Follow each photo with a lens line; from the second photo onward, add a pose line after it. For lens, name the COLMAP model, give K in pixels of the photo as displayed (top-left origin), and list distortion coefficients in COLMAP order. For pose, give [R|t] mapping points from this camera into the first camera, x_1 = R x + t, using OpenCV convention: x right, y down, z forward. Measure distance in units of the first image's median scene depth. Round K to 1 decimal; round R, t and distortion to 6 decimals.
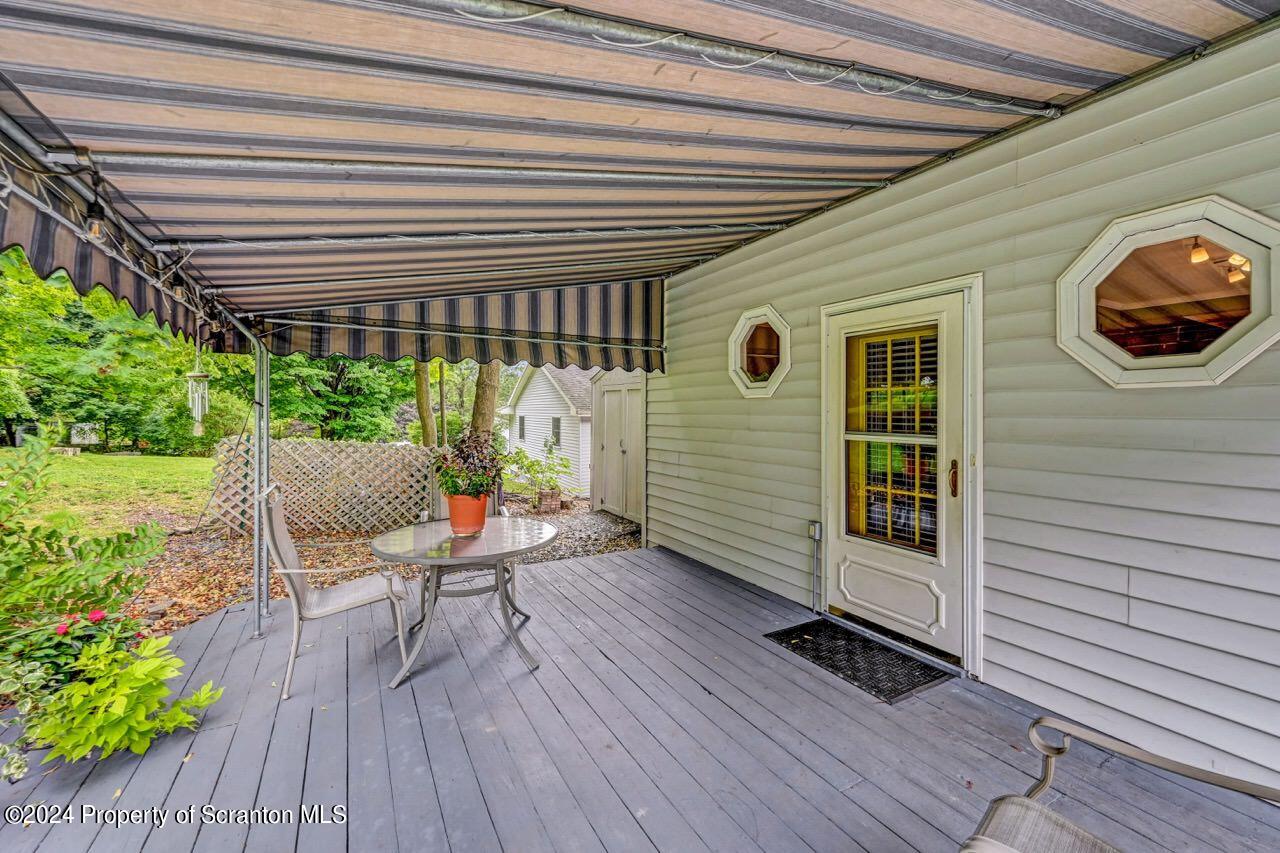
lens RADIAL K [[523.1, 0, 647.8], [0, 523.1, 405.1], [0, 0, 1]] dist [0.000285, 0.000104]
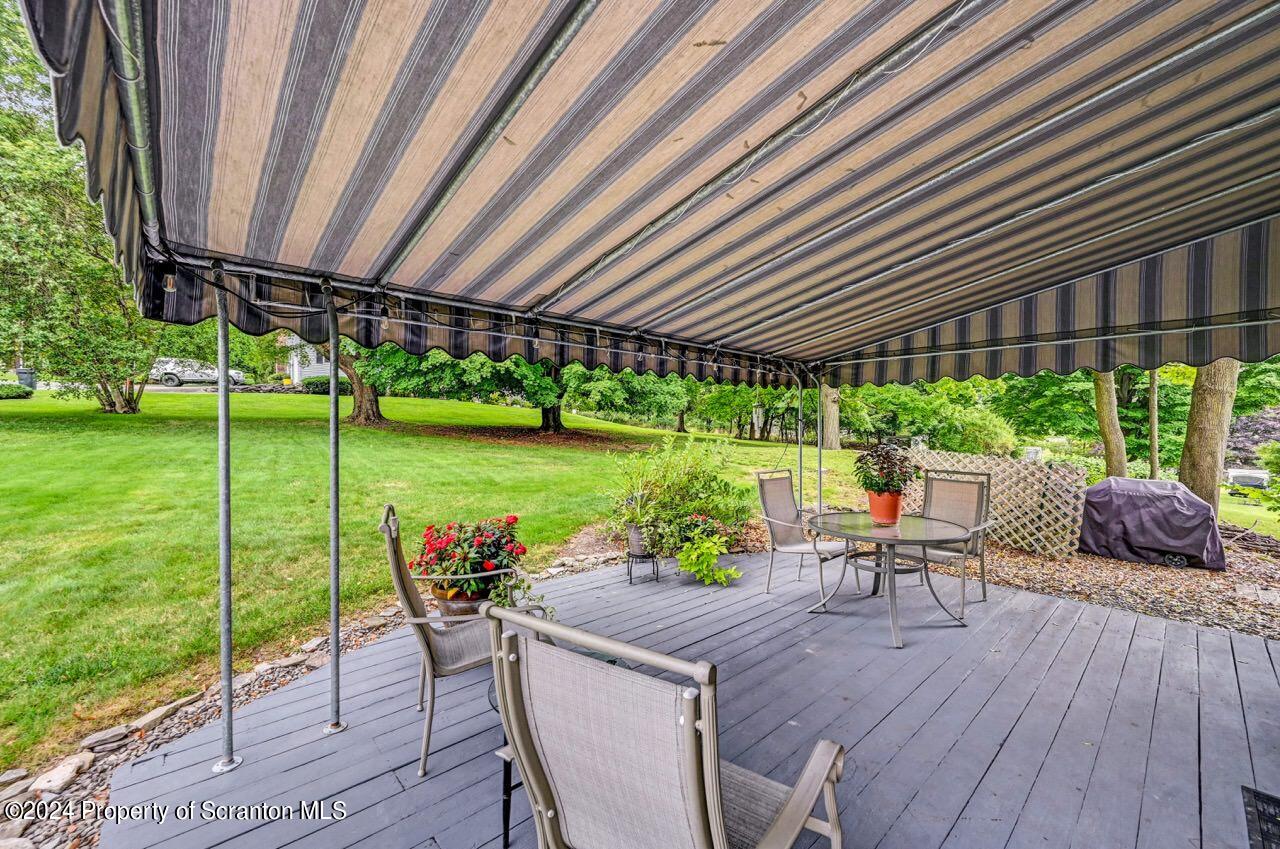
lens RADIAL K [[509.2, 0, 646.5], [0, 509.2, 426.6], [0, 0, 1]] dist [-0.000480, -0.000237]
pose [[0.225648, -0.005188, -0.974195, 0.480897], [0.013403, 0.999908, -0.002220, 0.010159], [0.974117, -0.012556, 0.225697, 0.145341]]
